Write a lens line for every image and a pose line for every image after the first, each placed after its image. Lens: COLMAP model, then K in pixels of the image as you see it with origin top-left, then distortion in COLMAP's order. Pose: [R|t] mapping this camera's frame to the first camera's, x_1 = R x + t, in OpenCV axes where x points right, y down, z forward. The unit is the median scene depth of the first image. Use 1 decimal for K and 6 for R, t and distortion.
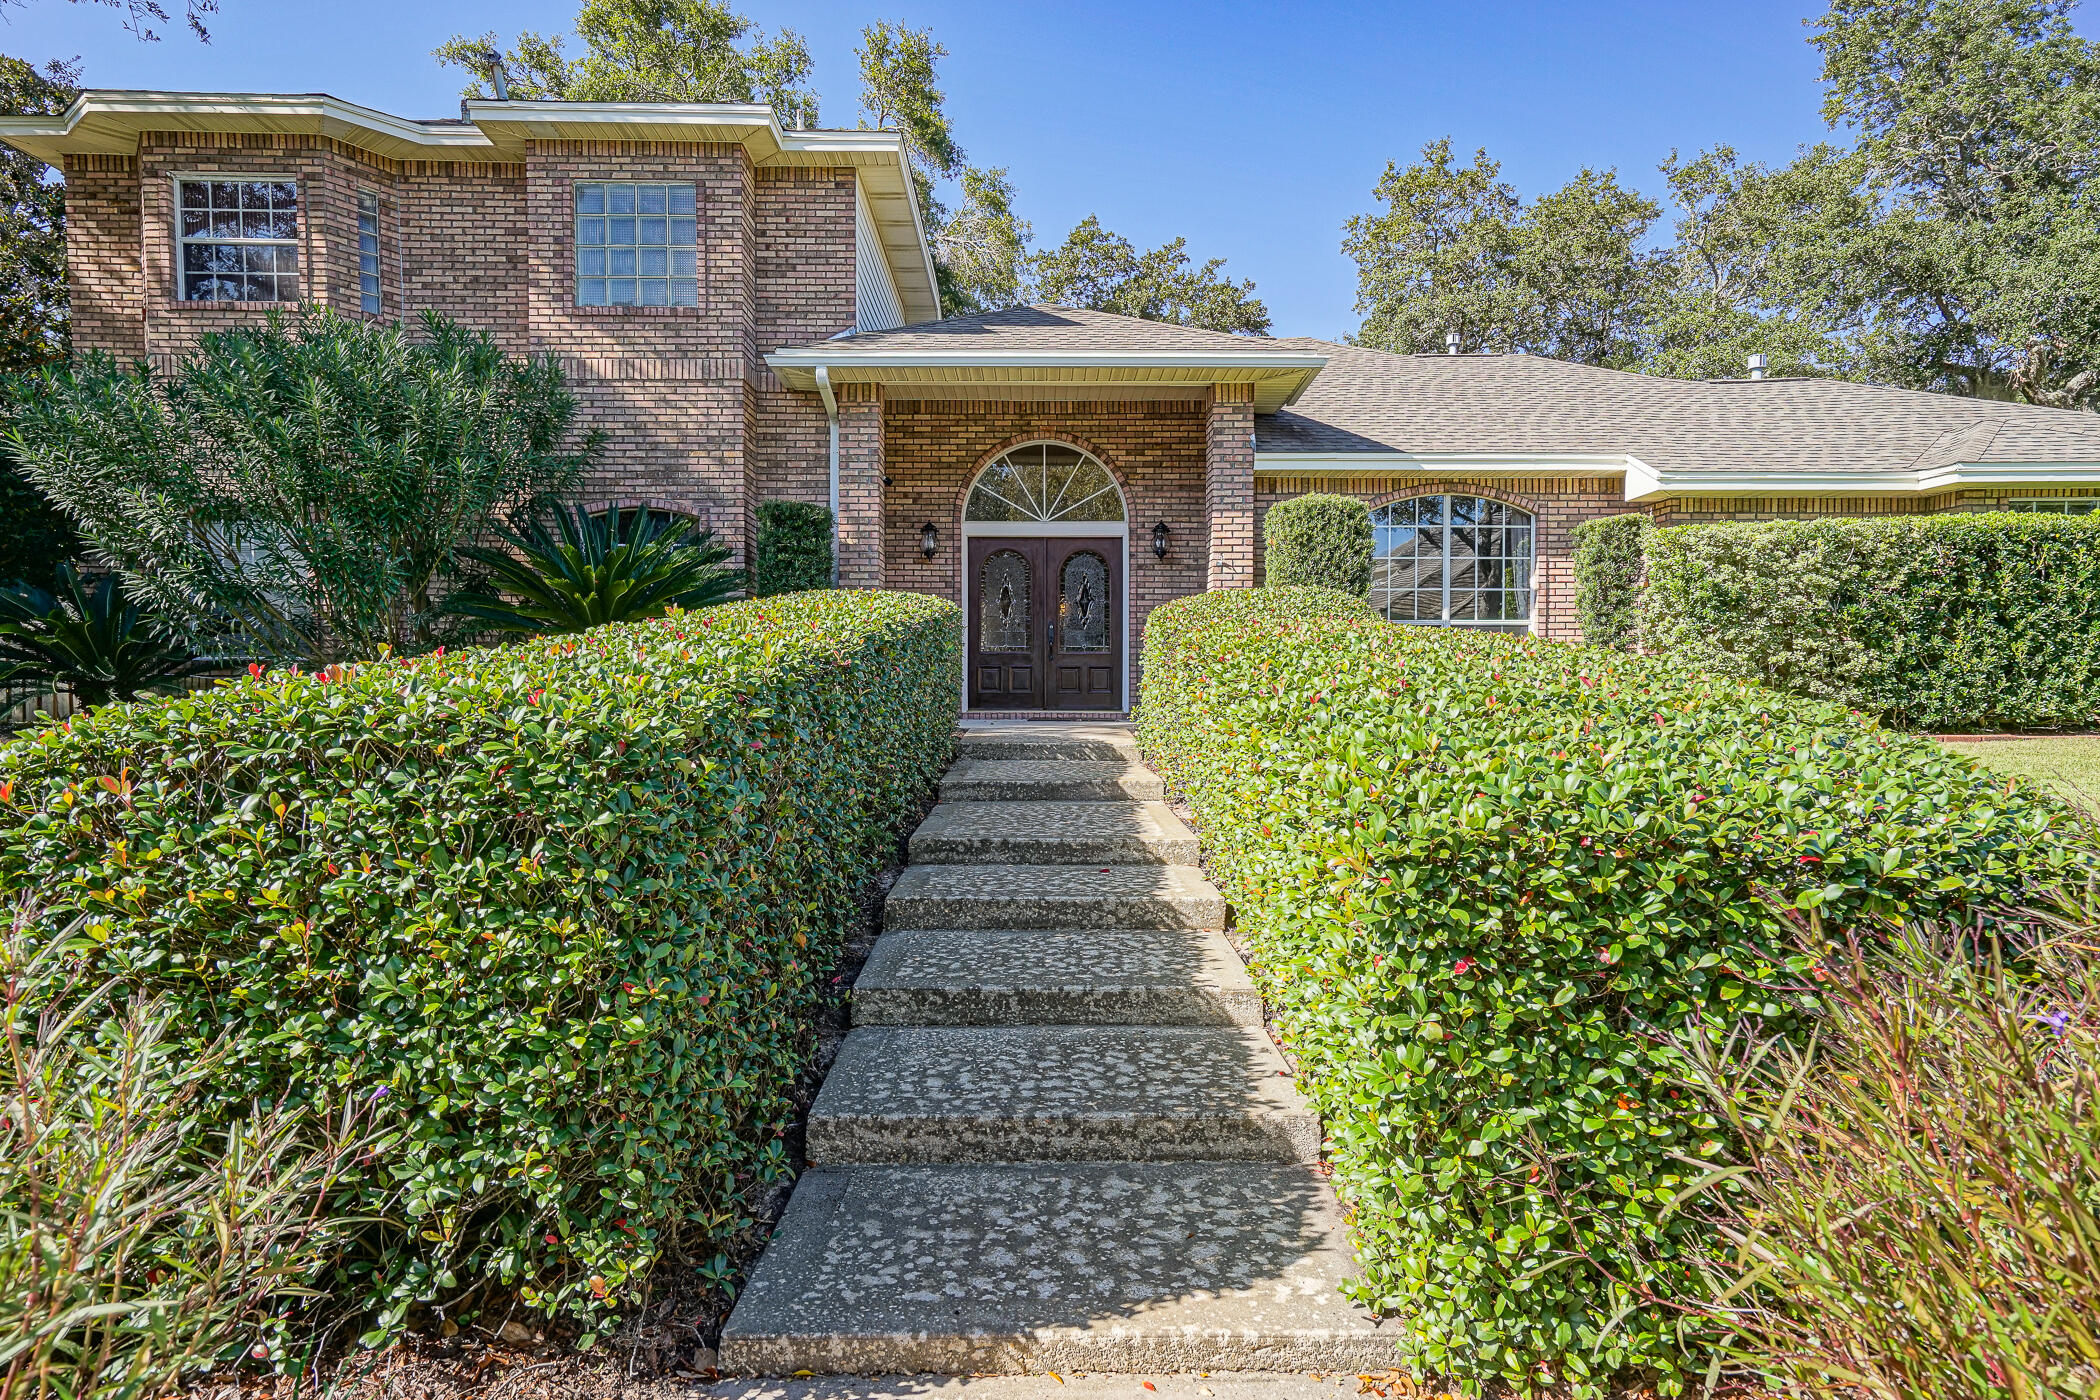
lens RADIAL K [[1193.0, 0, 1050.0], [0, 1193.0, 700.0], [0, 0, 1]] dist [0.002972, 0.000229]
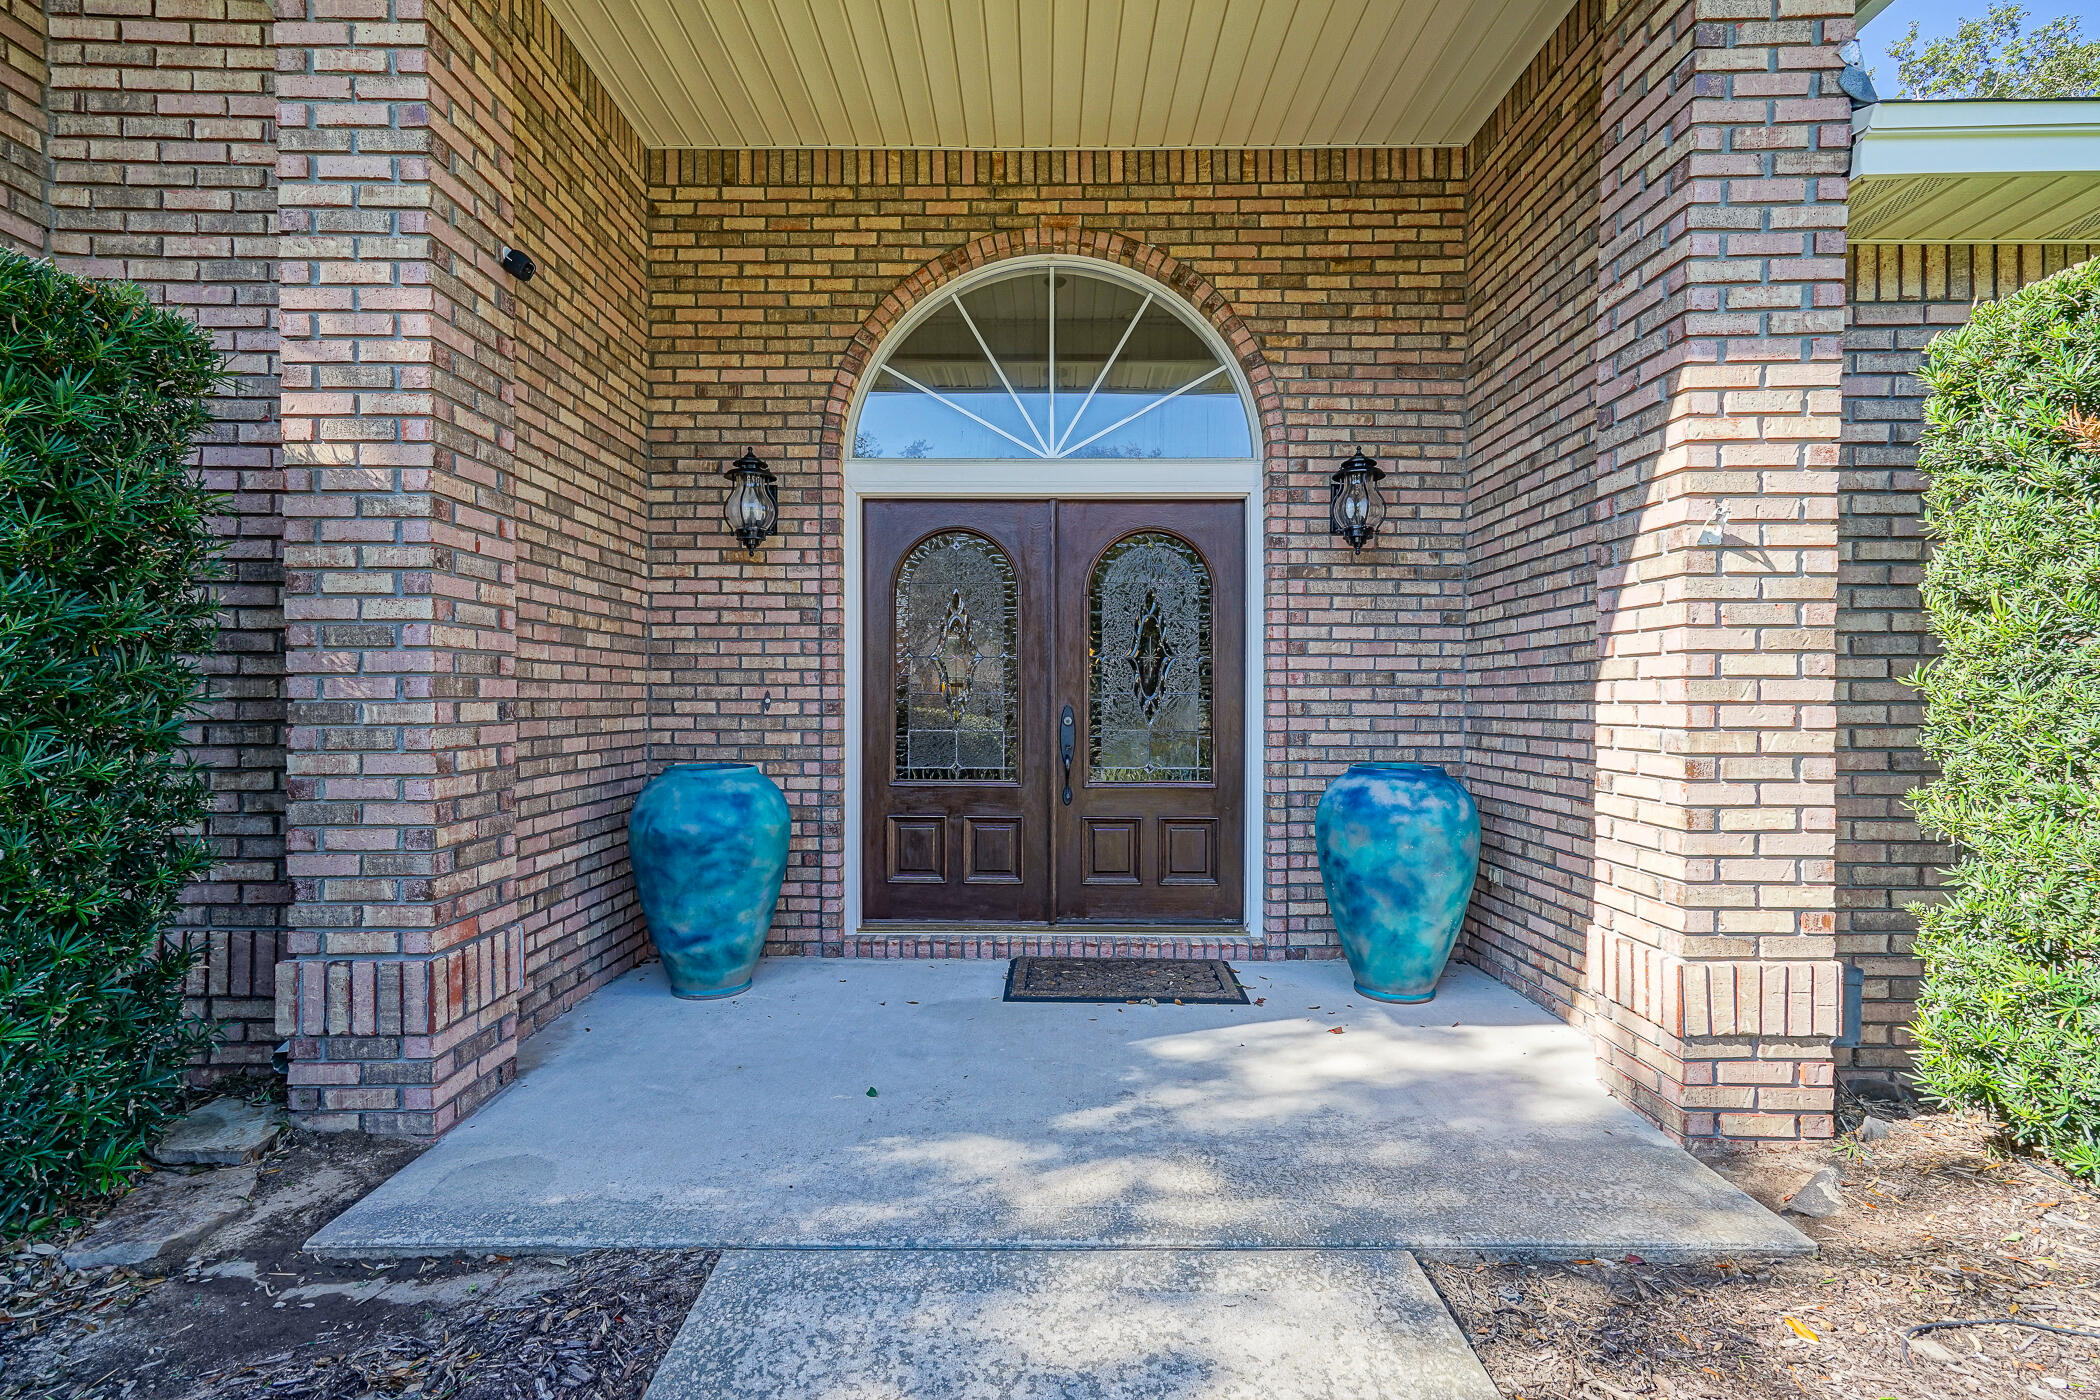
lens RADIAL K [[958.9, 0, 1045.8], [0, 958.9, 699.2], [0, 0, 1]] dist [0.001631, 0.019896]
pose [[0.999878, 0.005276, -0.014682, -0.001088], [-0.005387, 0.999957, -0.007549, -0.067022], [0.014641, 0.007627, 0.999864, 0.683601]]
